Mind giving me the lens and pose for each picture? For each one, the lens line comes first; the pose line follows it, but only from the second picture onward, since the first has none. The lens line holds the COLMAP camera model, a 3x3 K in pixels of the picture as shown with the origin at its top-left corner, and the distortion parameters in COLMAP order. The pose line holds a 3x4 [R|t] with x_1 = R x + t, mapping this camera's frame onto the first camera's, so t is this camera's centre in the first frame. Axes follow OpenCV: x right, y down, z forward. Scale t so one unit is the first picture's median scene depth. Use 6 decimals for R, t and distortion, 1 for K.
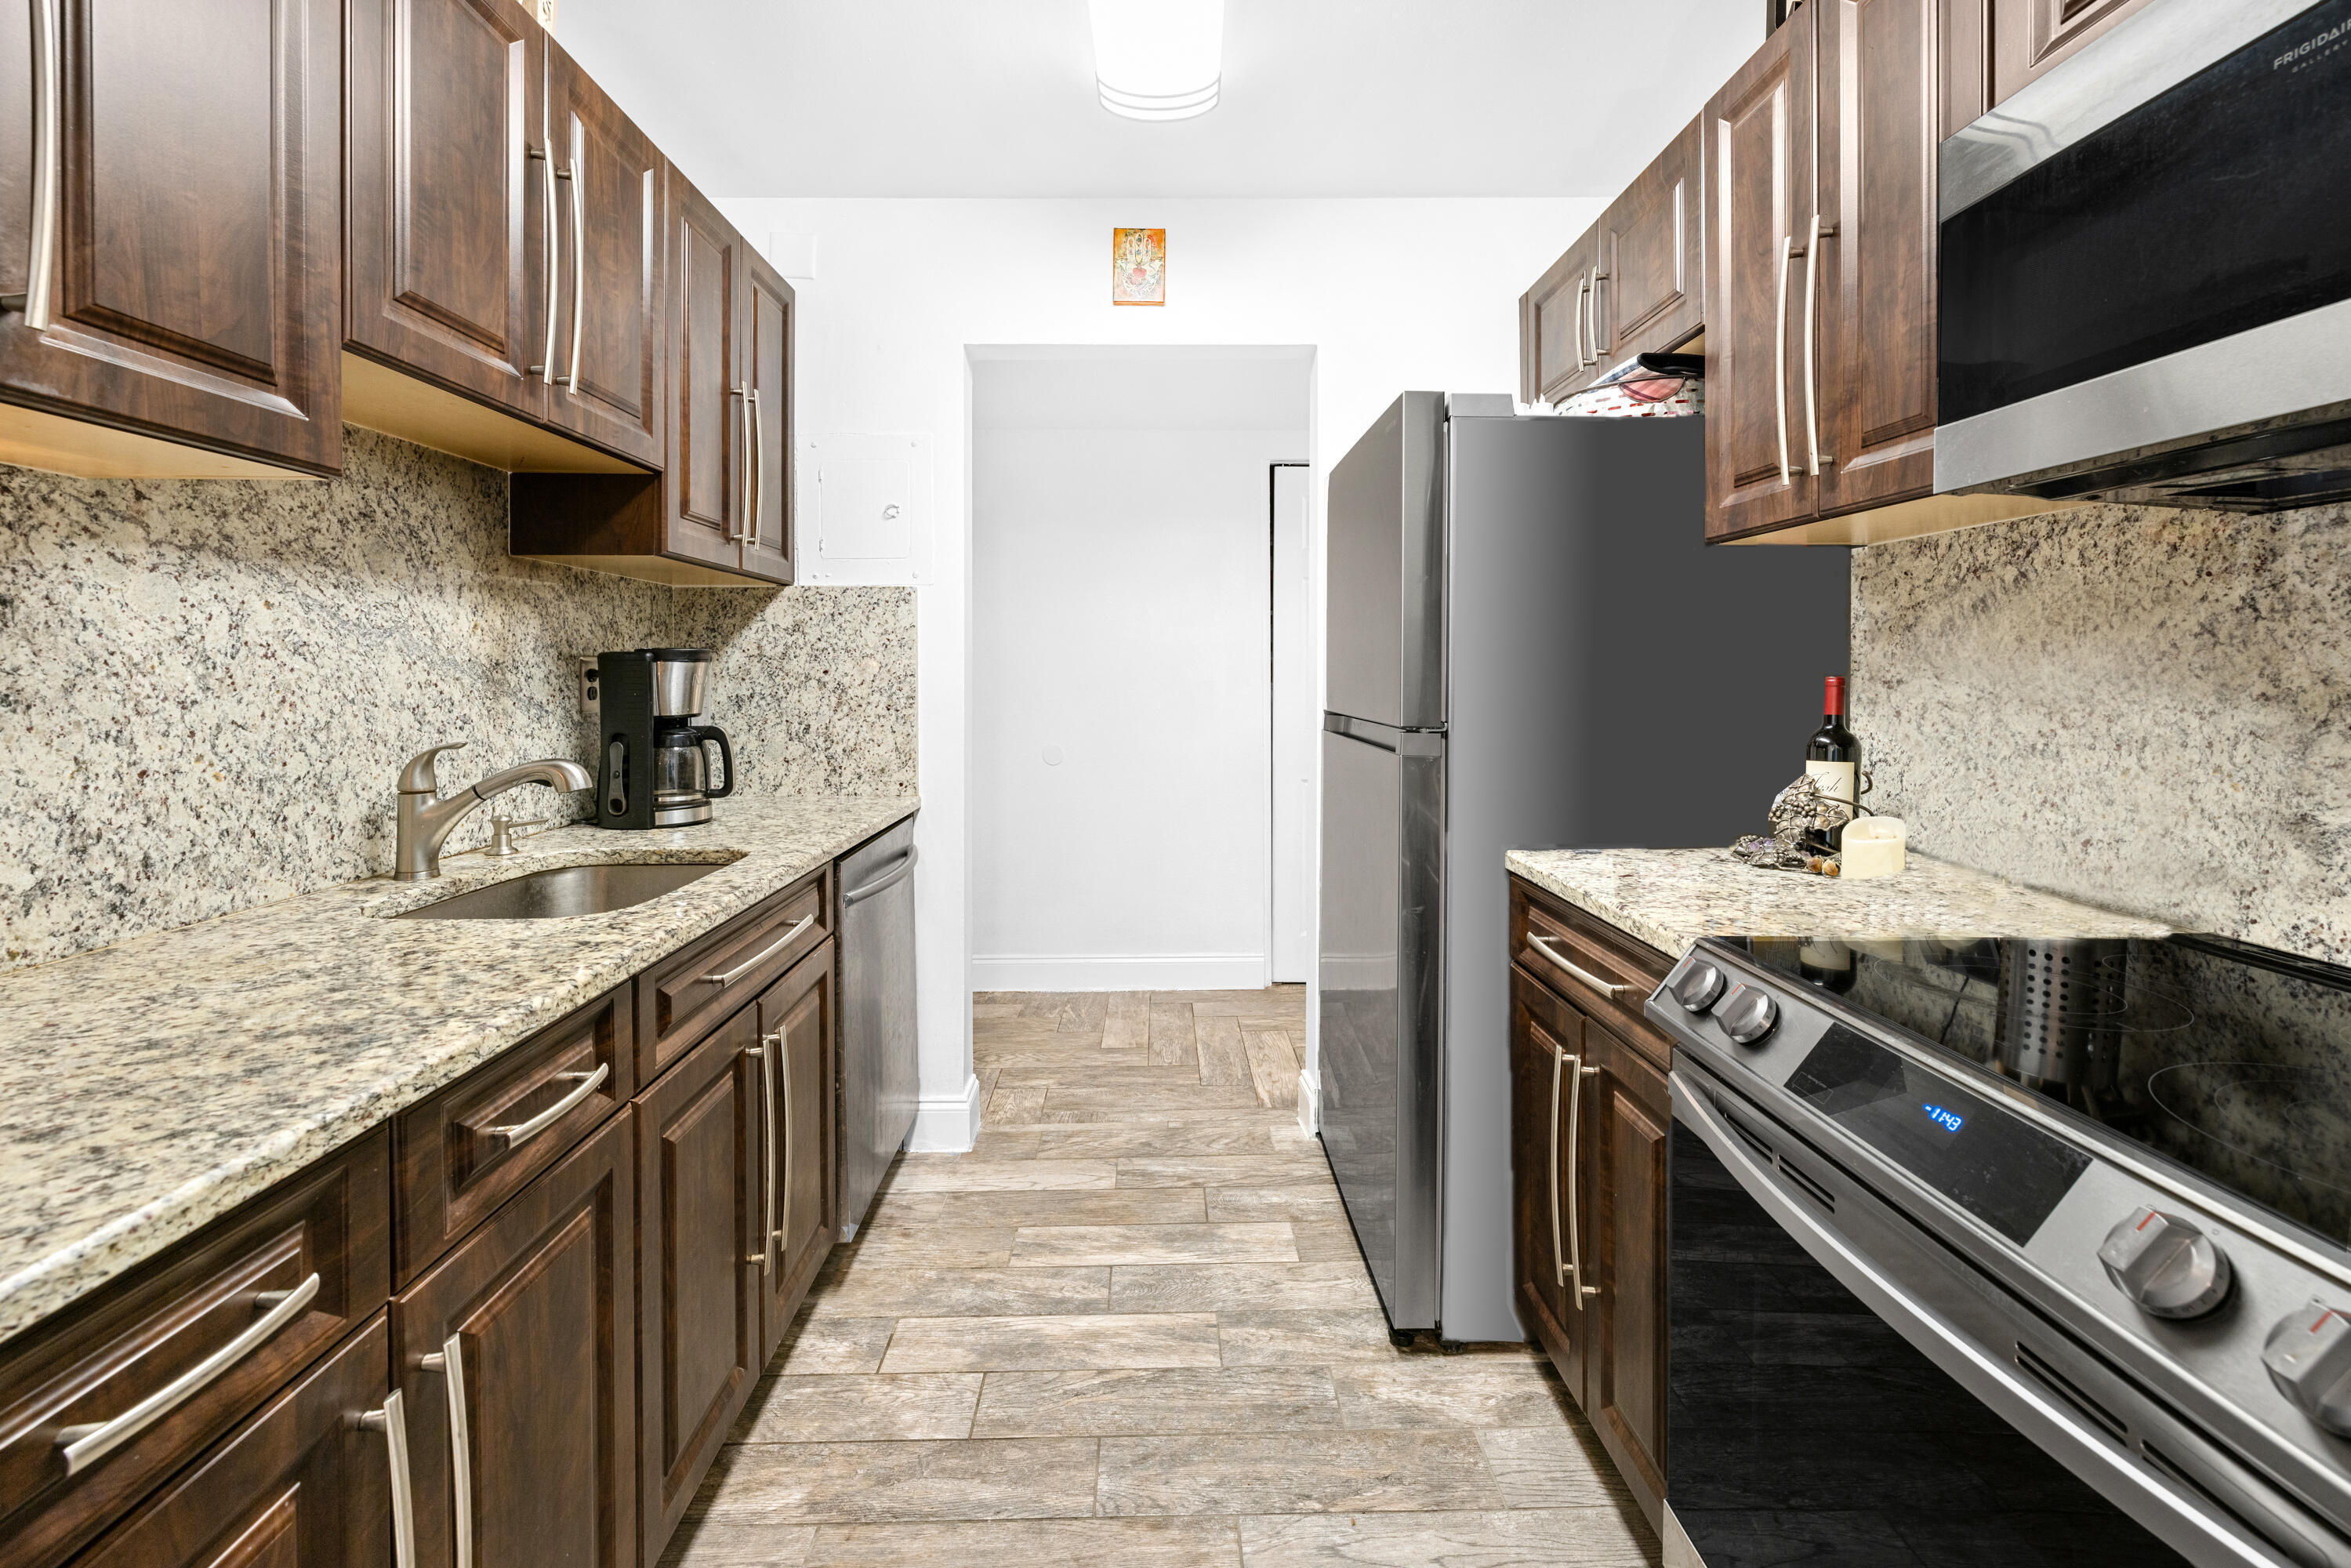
lens RADIAL K [[1027.0, 0, 1179.1], [0, 1027.0, 685.9], [0, 0, 1]] dist [-0.002353, 0.000054]
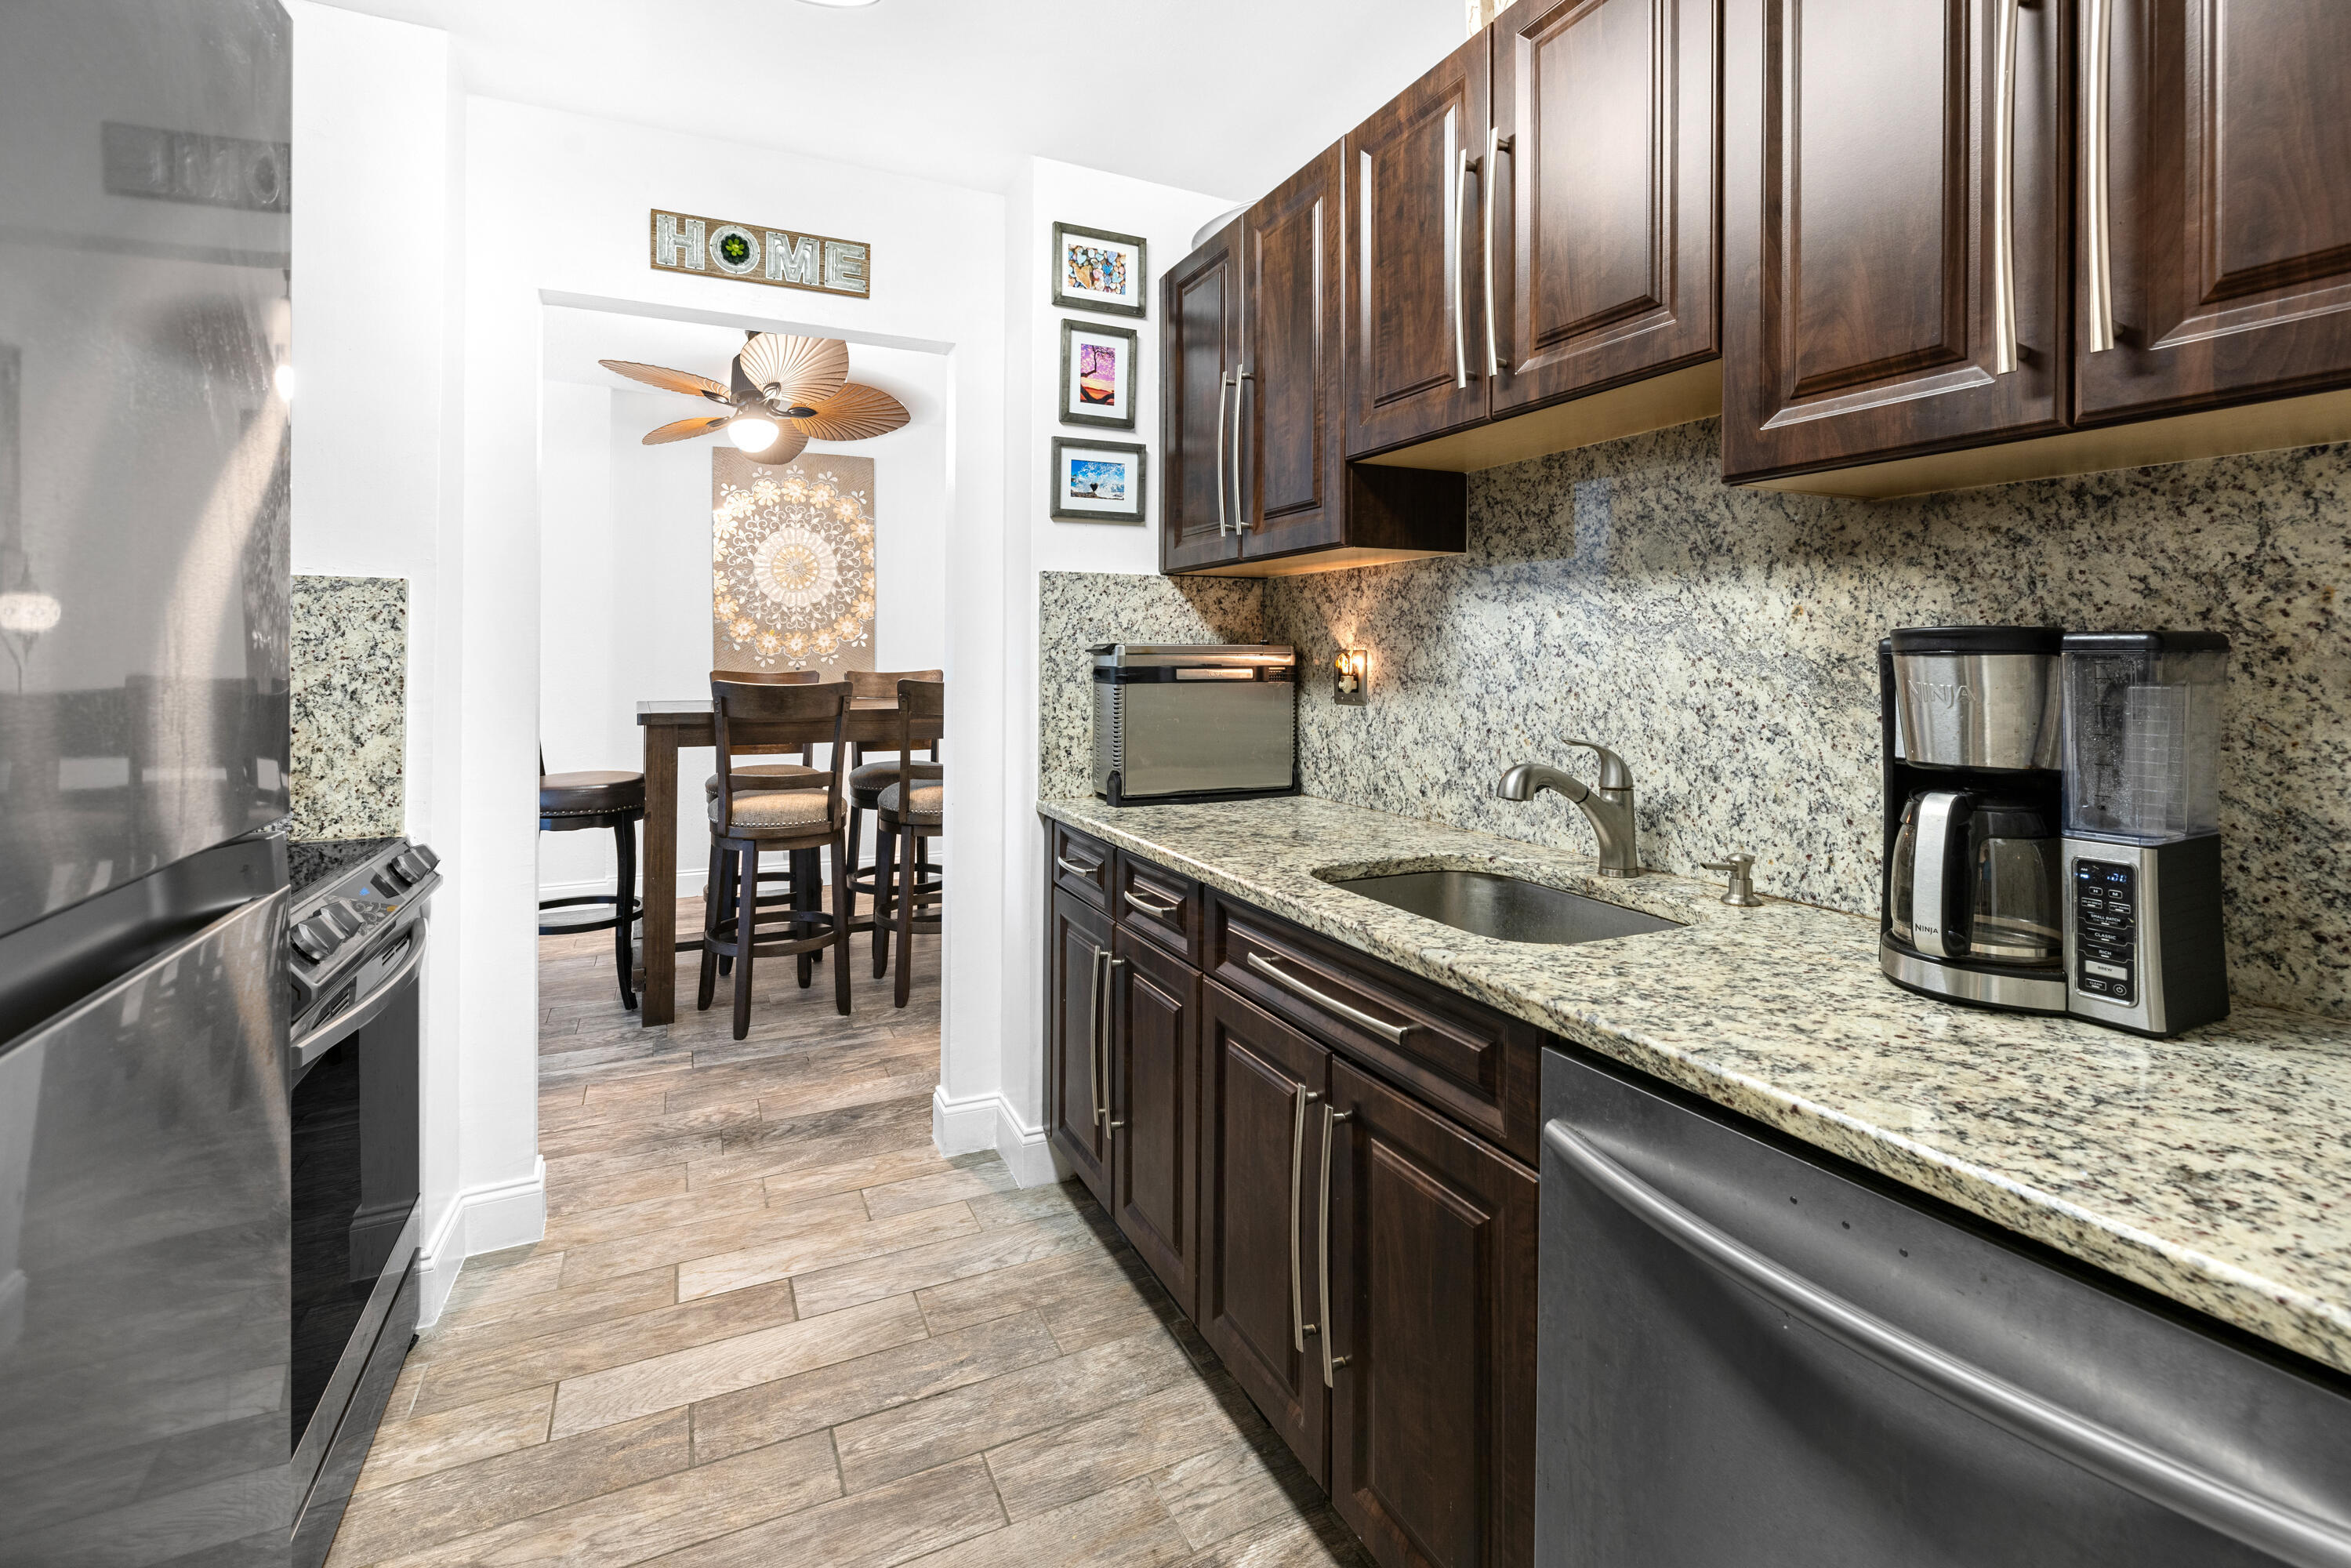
lens RADIAL K [[1050.1, 0, 1177.4], [0, 1050.1, 639.4], [0, 0, 1]] dist [-0.001073, 0.000213]
pose [[-0.912558, -0.006341, -0.408899, 0.066498], [-0.005630, 0.999980, -0.002943, -0.035640], [0.408909, -0.000384, -0.912575, 1.714134]]
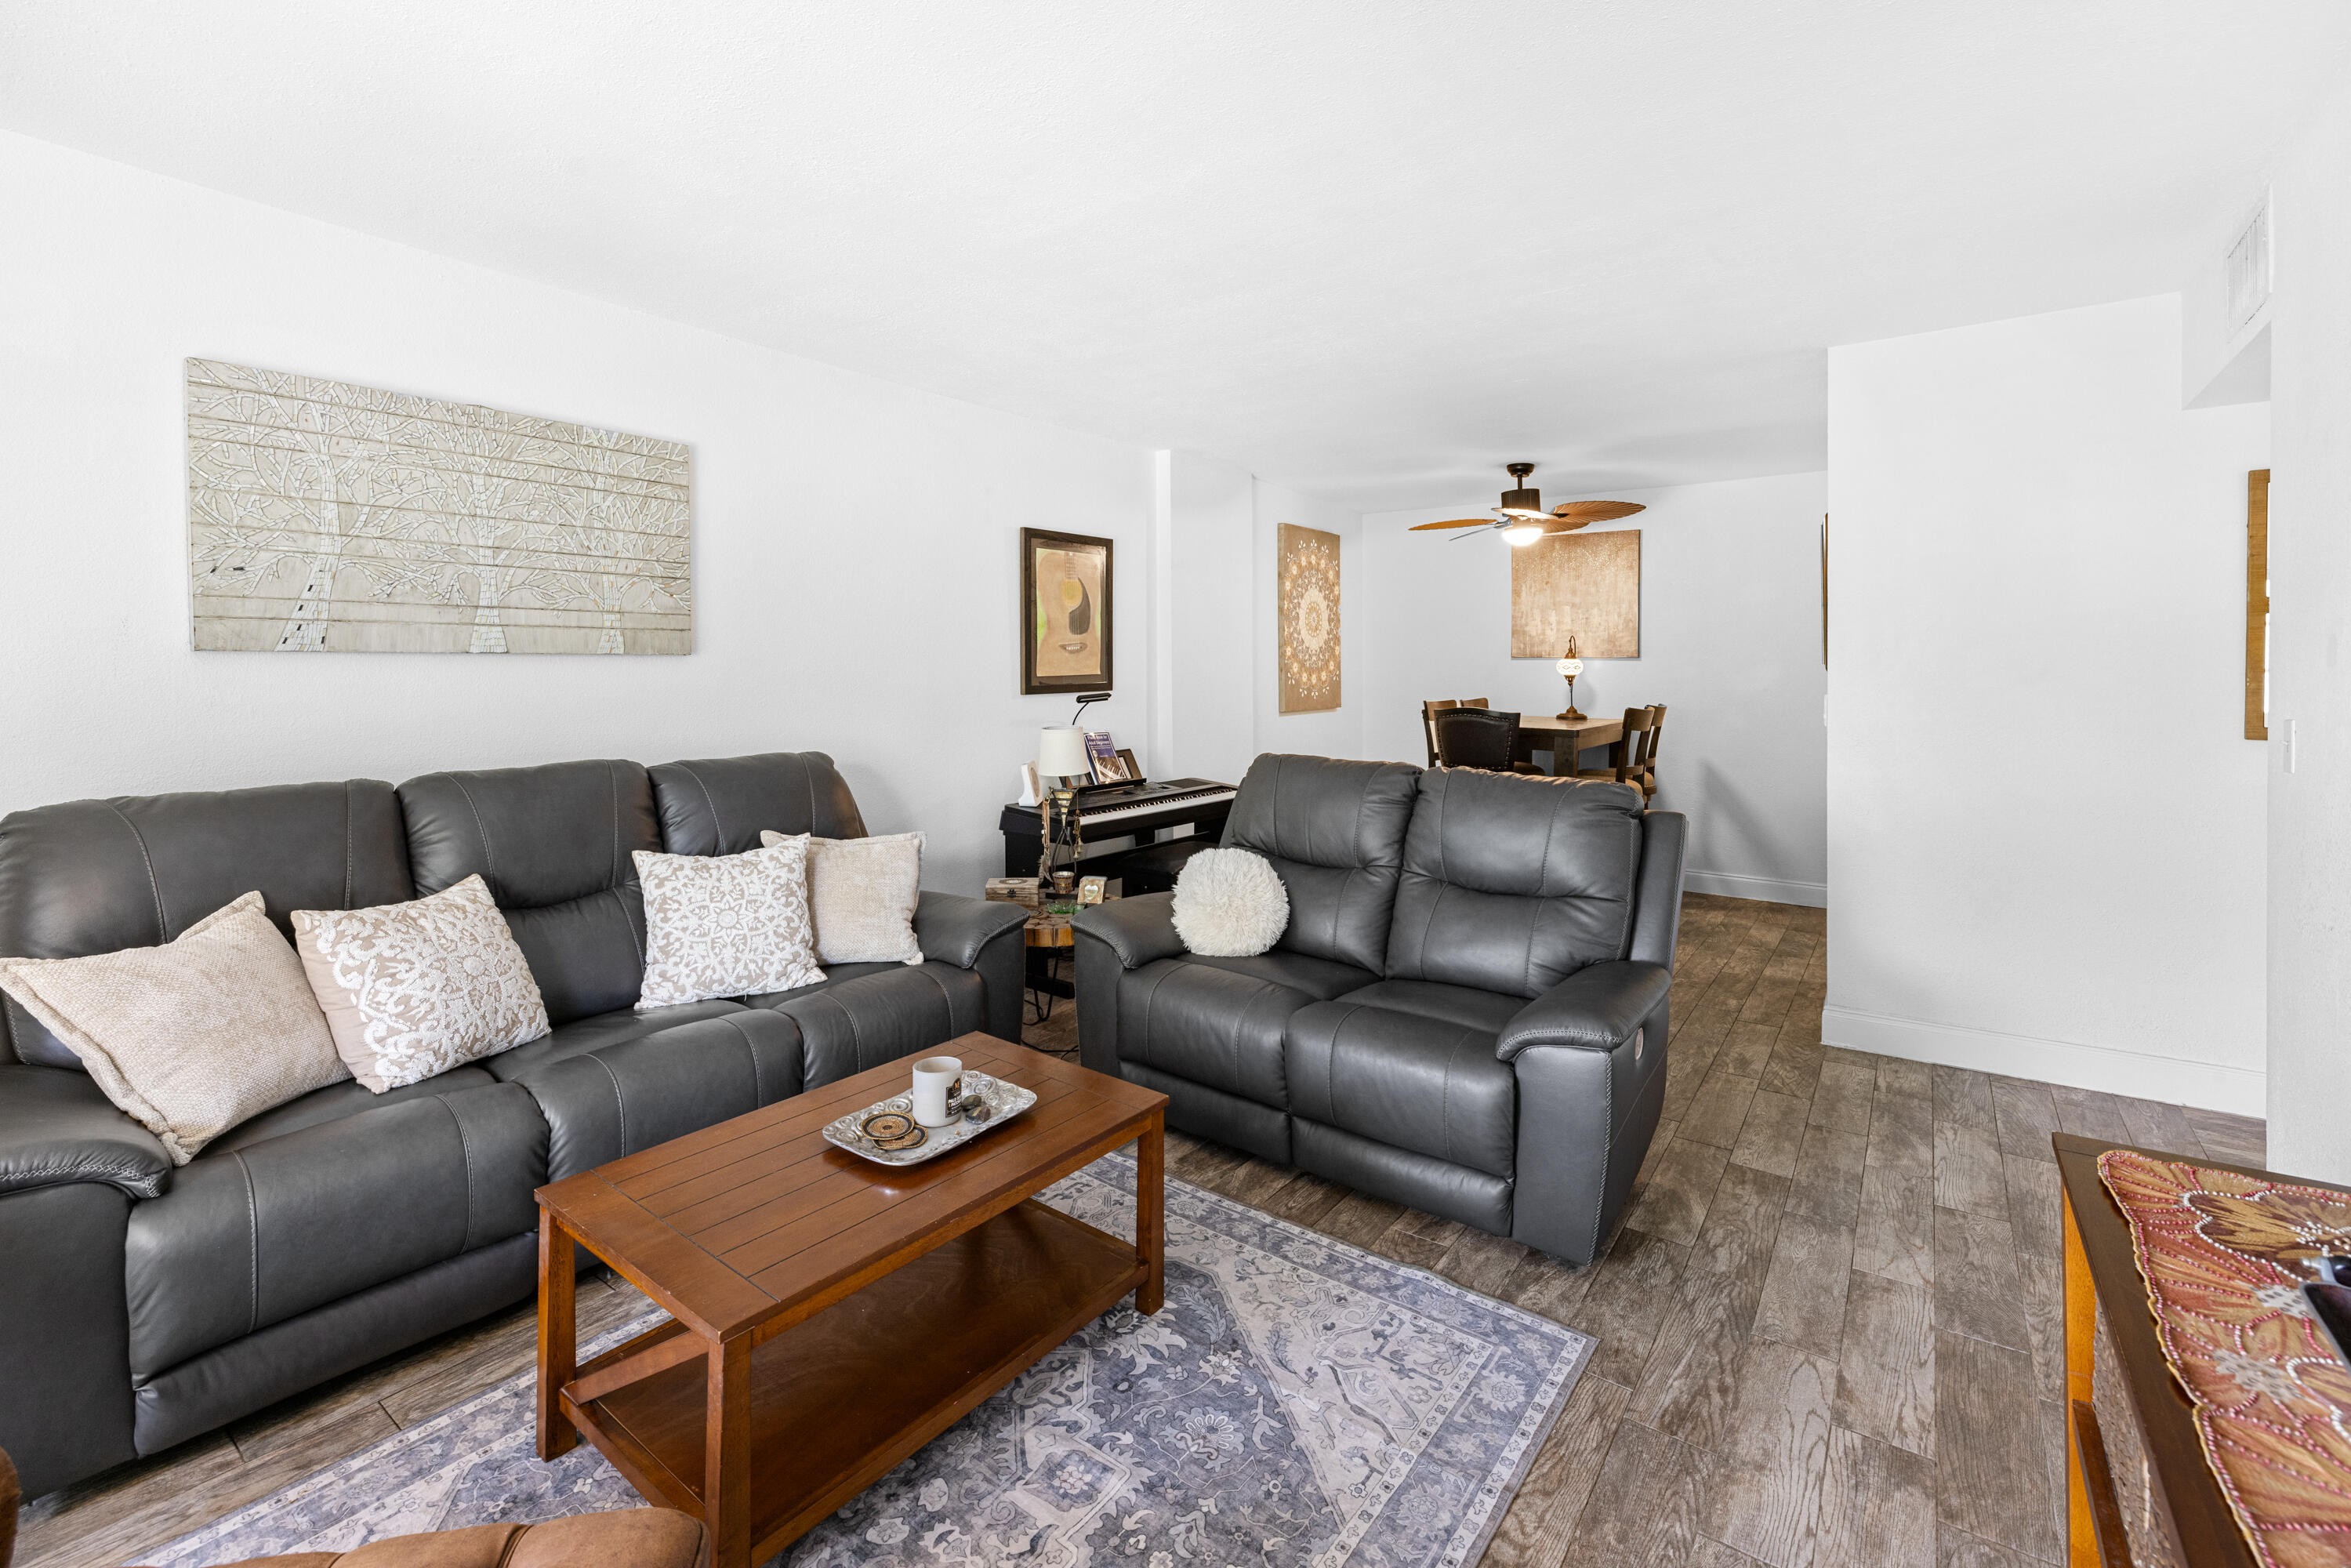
lens RADIAL K [[1027.0, 0, 1179.1], [0, 1027.0, 685.9], [0, 0, 1]] dist [-0.002353, 0.000054]
pose [[-0.605997, 0.009488, -0.795411, 3.500207], [-0.011417, 0.999722, 0.020623, -0.075203], [0.795385, 0.021579, -0.605720, 0.281487]]
